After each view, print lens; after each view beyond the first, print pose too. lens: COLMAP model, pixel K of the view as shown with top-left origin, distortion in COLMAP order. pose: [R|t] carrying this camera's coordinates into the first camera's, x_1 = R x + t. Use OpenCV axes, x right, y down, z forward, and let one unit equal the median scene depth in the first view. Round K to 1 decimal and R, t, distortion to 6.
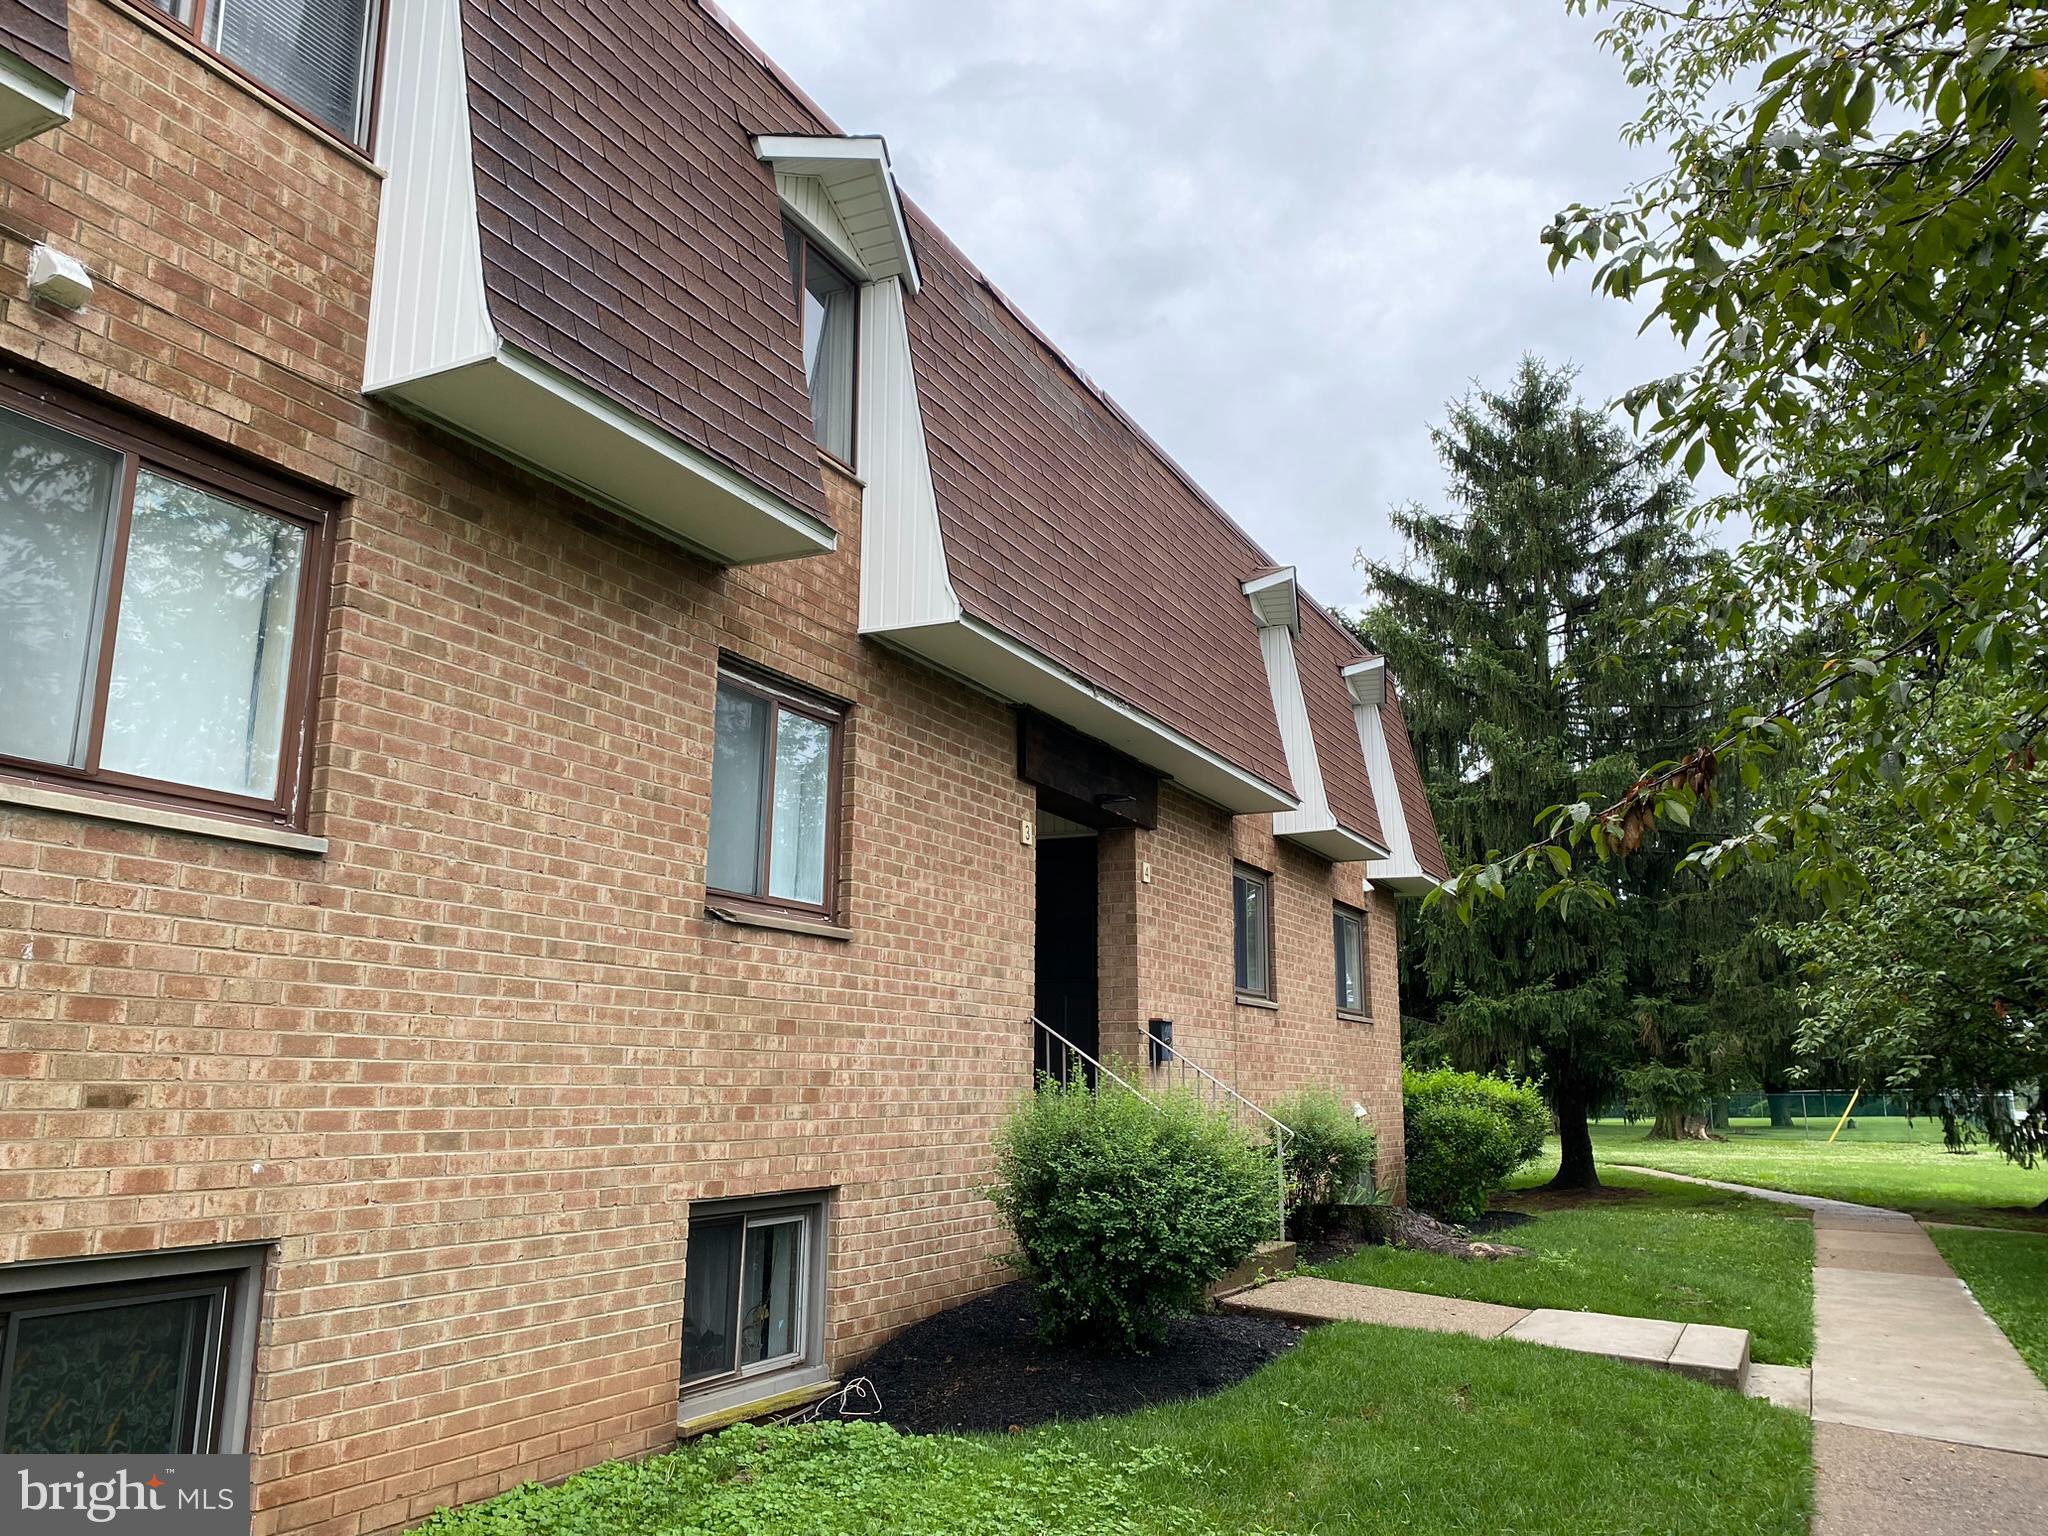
lens RADIAL K [[1569.9, 0, 1028.8], [0, 1569.9, 773.0], [0, 0, 1]] dist [0.056414, -0.059818]
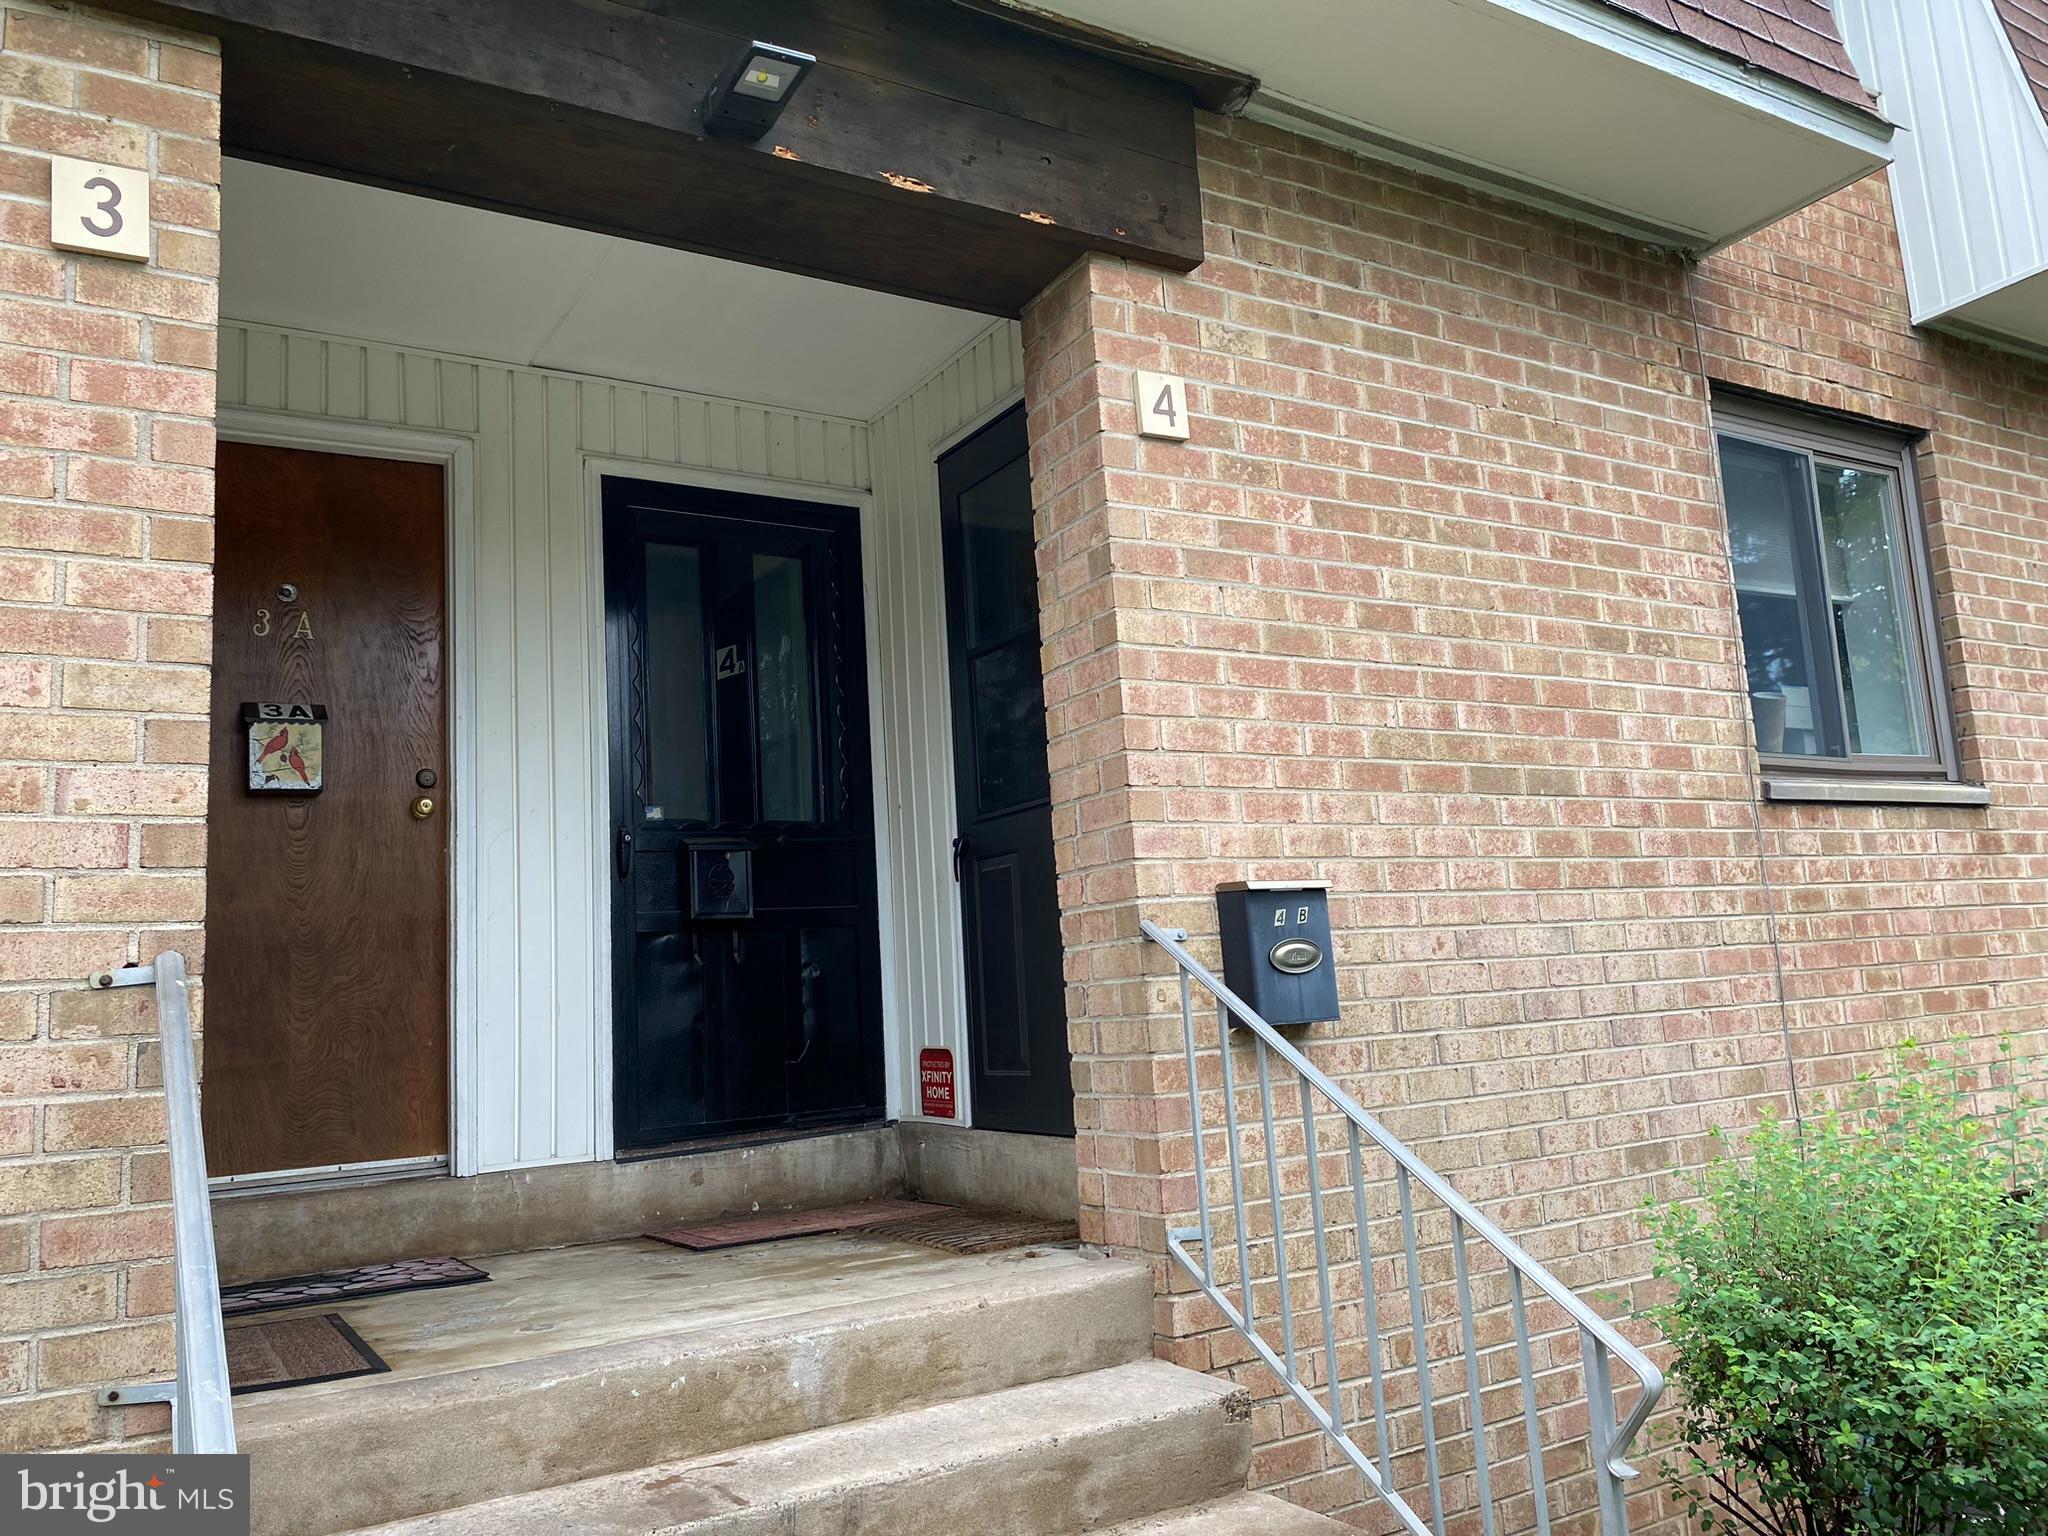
lens RADIAL K [[1569.9, 0, 1018.9], [0, 1569.9, 750.5], [0, 0, 1]] dist [0.056414, -0.059818]
pose [[0.846602, -0.133674, -0.515166, 0.172281], [0.168354, 0.985504, 0.020950, 0.102315], [0.504897, -0.104467, 0.856834, 0.635490]]
